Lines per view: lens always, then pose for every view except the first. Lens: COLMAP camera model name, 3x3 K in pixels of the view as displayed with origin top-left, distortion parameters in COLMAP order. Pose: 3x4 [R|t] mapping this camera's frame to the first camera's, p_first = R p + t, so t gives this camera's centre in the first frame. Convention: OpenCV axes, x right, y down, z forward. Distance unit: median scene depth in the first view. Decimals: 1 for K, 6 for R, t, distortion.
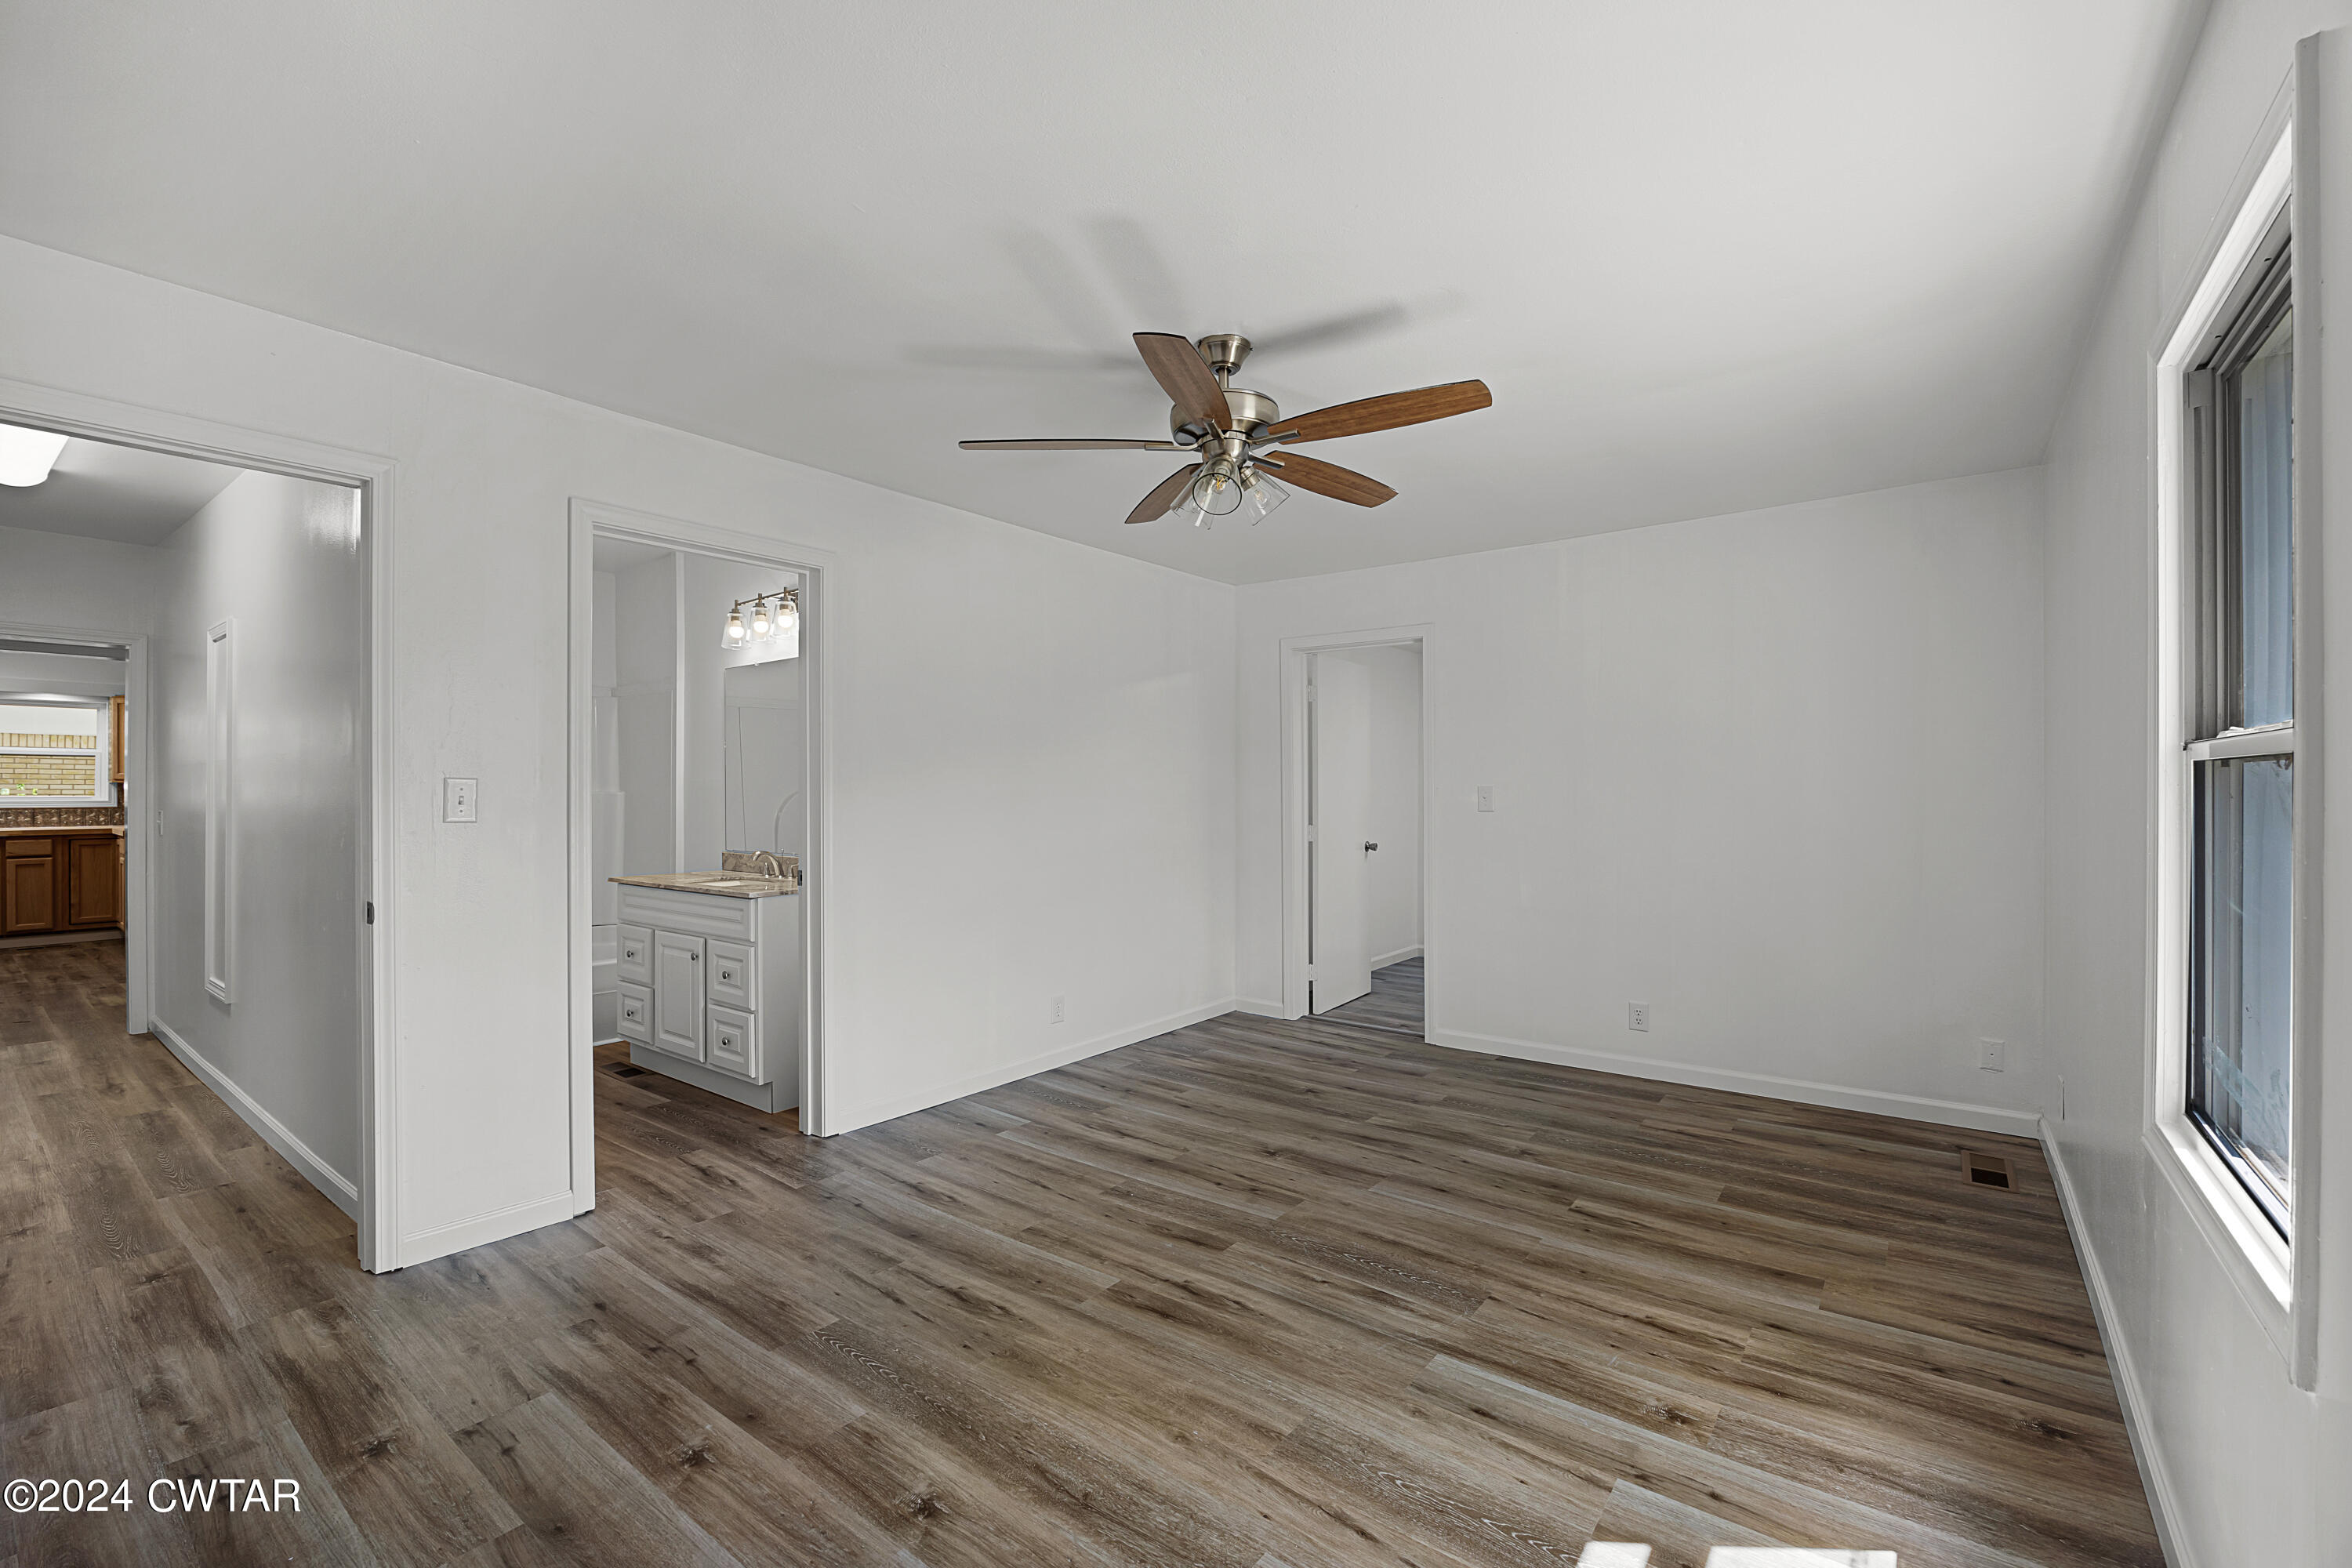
lens RADIAL K [[985.5, 0, 1185.9], [0, 985.5, 793.8], [0, 0, 1]] dist [-0.004192, -0.000151]
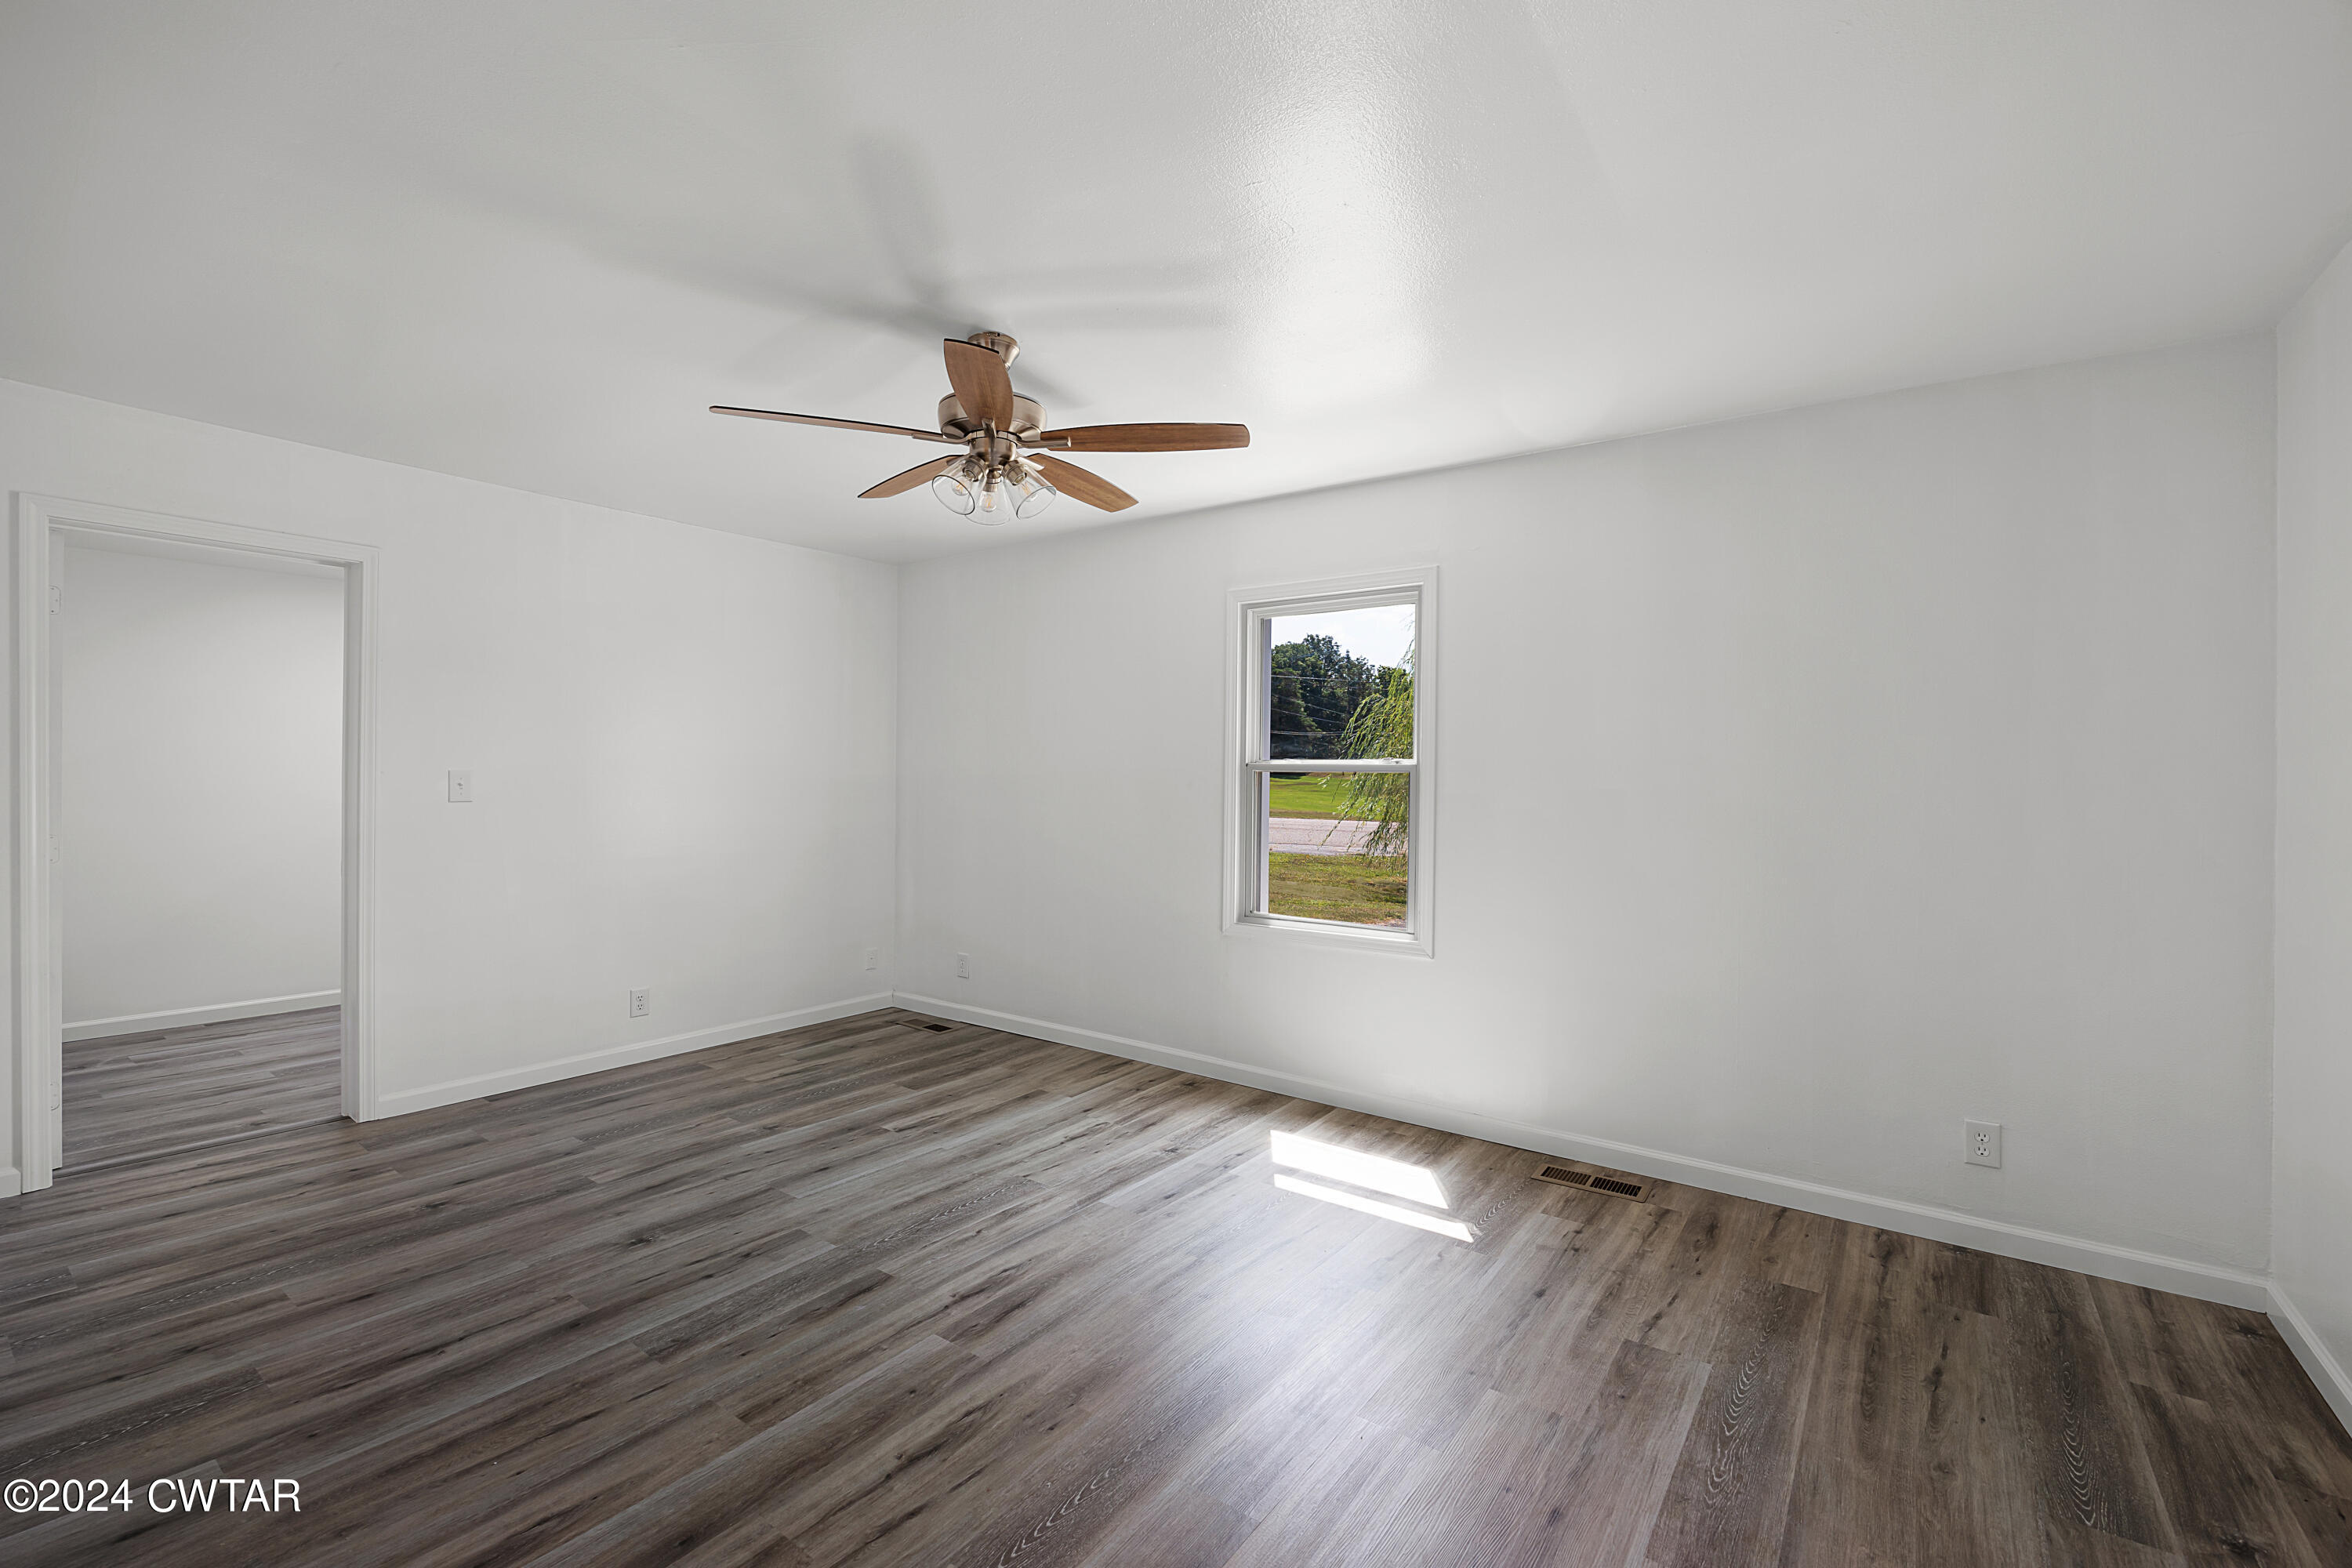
lens RADIAL K [[985.5, 0, 1187.6], [0, 985.5, 782.4], [0, 0, 1]] dist [-0.004192, -0.000151]
pose [[-0.015163, -0.000359, 0.999885, -0.762419], [-0.008634, 0.999963, 0.000228, -0.005612], [-0.999848, -0.008629, -0.015165, 0.627069]]
